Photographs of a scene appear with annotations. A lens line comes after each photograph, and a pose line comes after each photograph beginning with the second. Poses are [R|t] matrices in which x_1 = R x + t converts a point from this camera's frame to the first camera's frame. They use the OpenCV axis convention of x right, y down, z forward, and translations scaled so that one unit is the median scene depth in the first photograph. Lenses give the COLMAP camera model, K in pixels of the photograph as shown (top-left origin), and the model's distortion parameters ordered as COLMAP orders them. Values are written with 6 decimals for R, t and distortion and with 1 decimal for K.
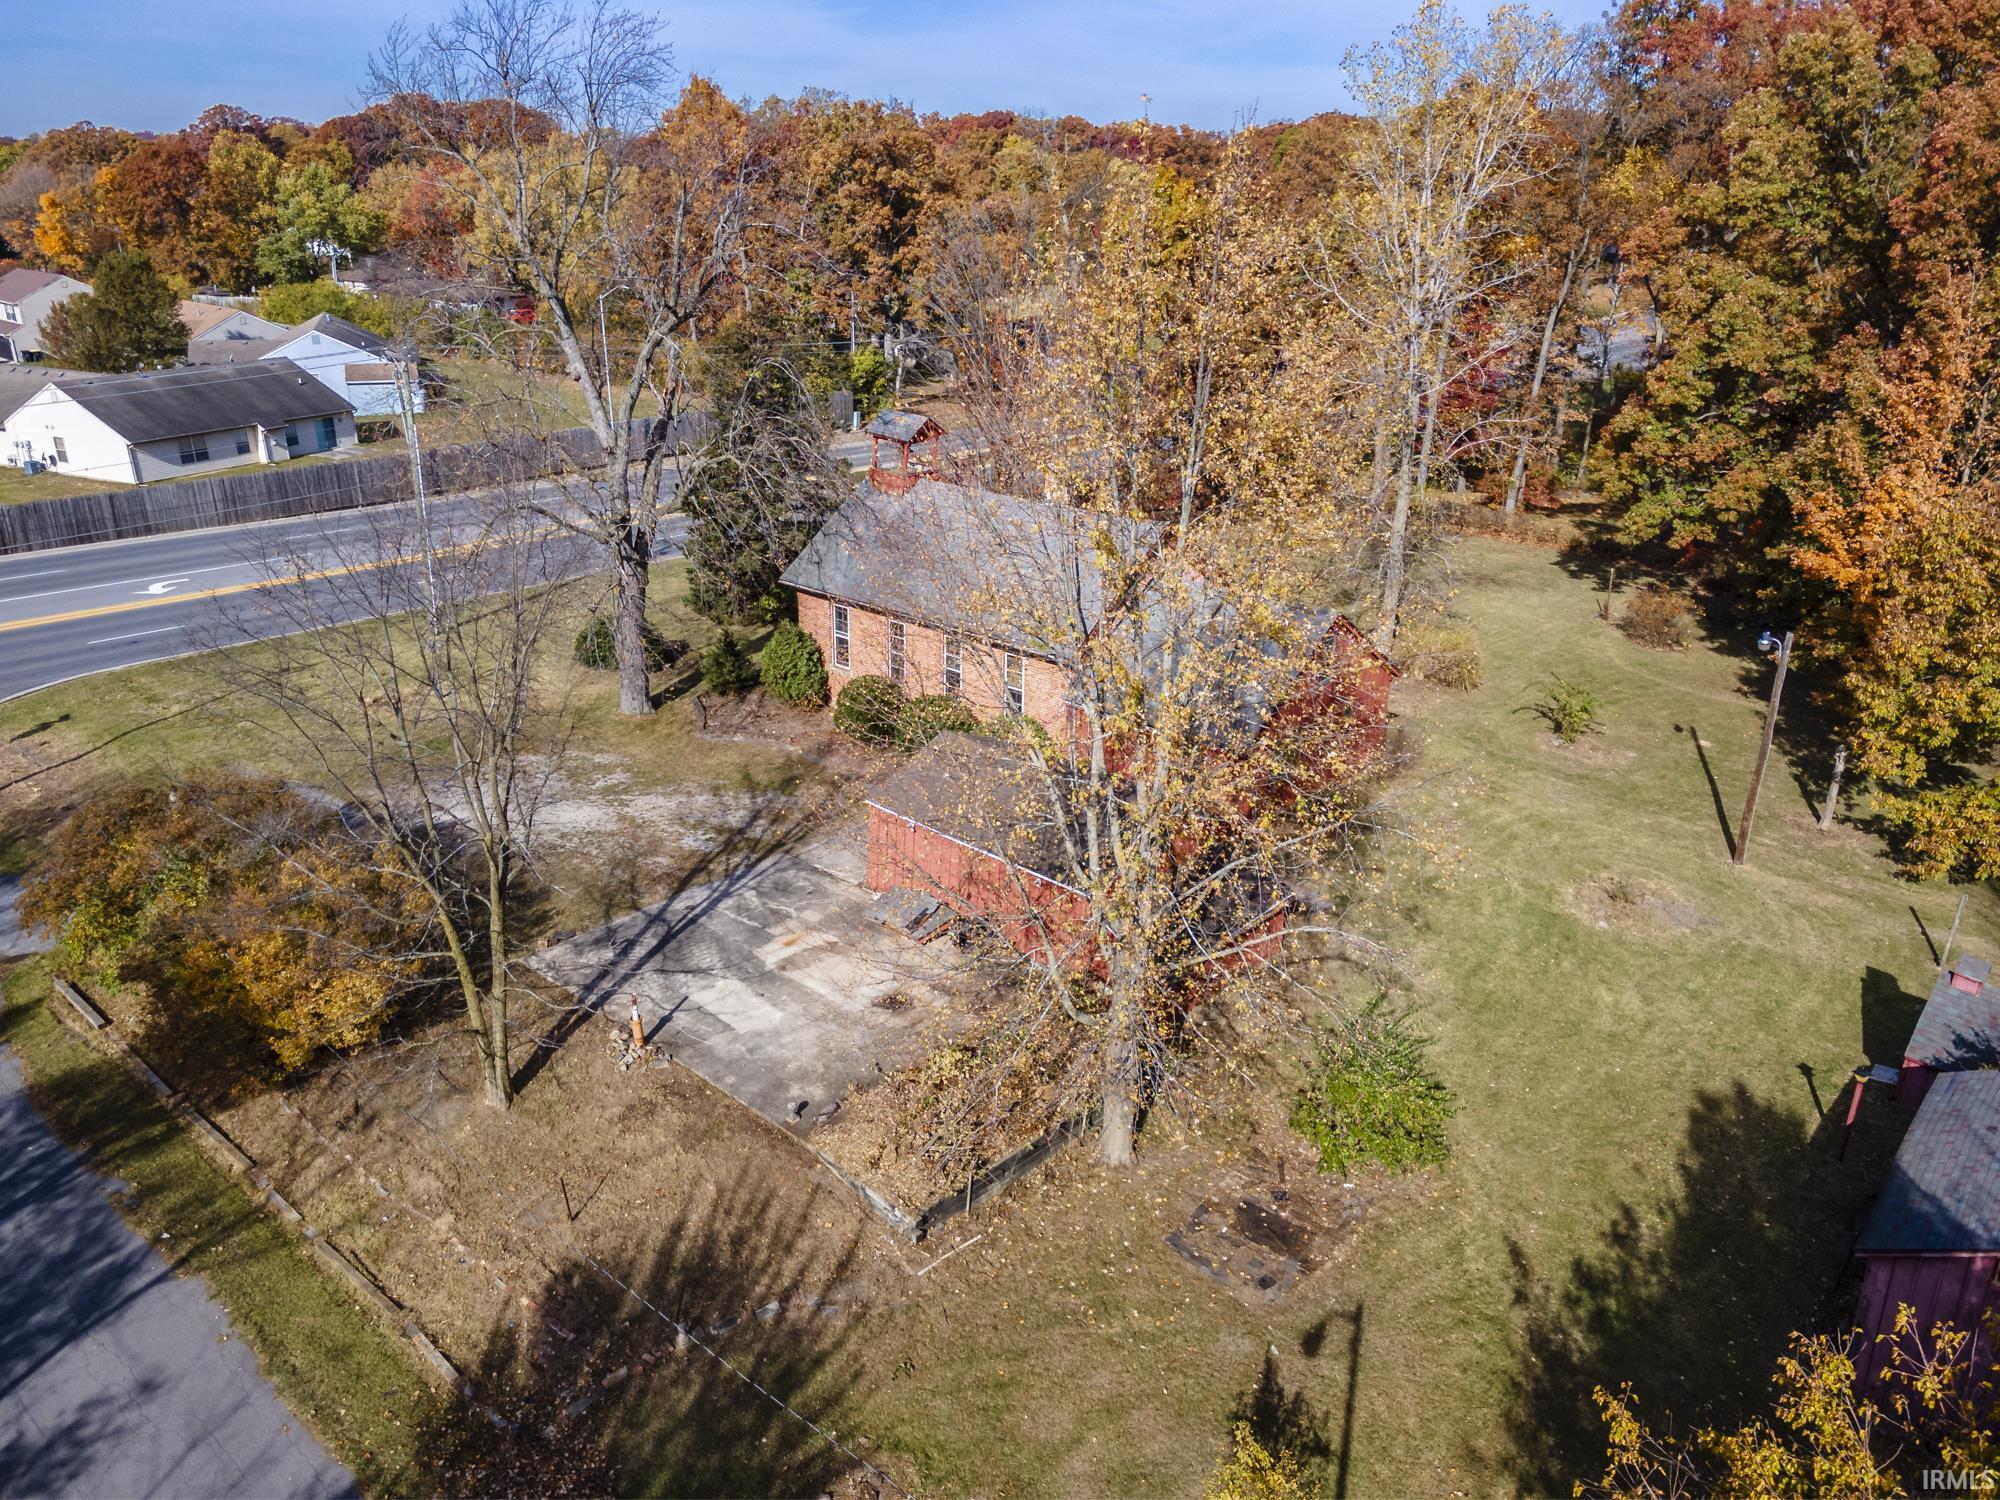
lens RADIAL K [[1466.1, 0, 1000.0], [0, 1466.1, 750.0], [0, 0, 1]] dist [0.051089, -0.007516]
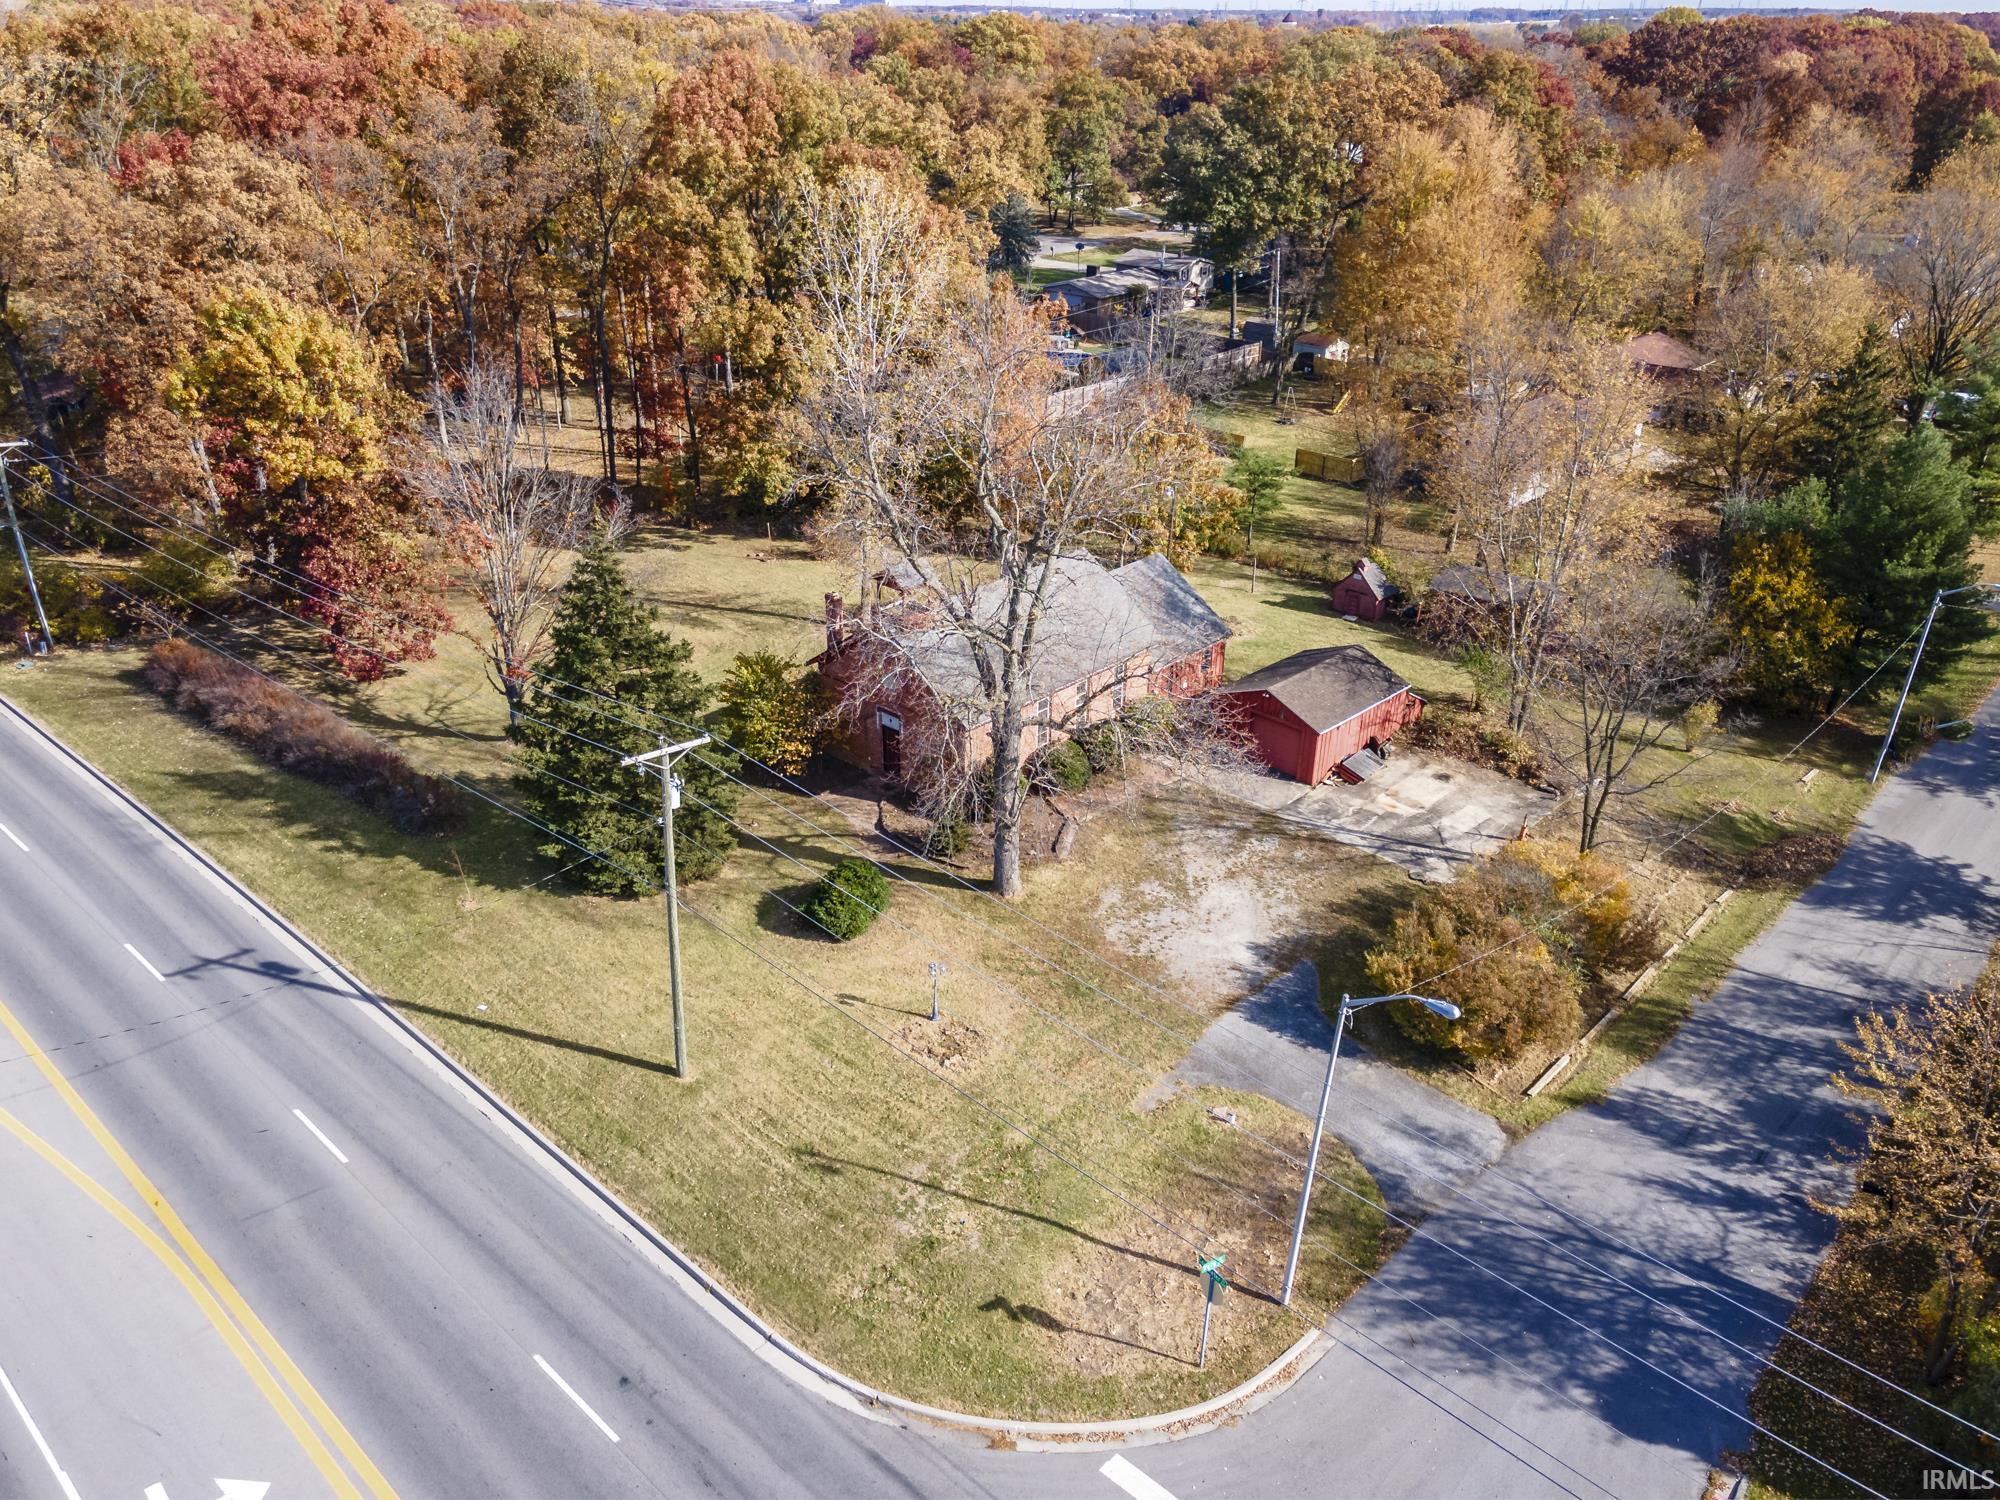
lens RADIAL K [[1466.1, 0, 1000.0], [0, 1466.1, 750.0], [0, 0, 1]] dist [0.051089, -0.007516]
pose [[0.024274, -0.457258, 0.889003, -1.556536], [0.357621, 0.834391, 0.419403, -0.760776], [-0.933551, 0.307745, 0.183779, 1.033673]]
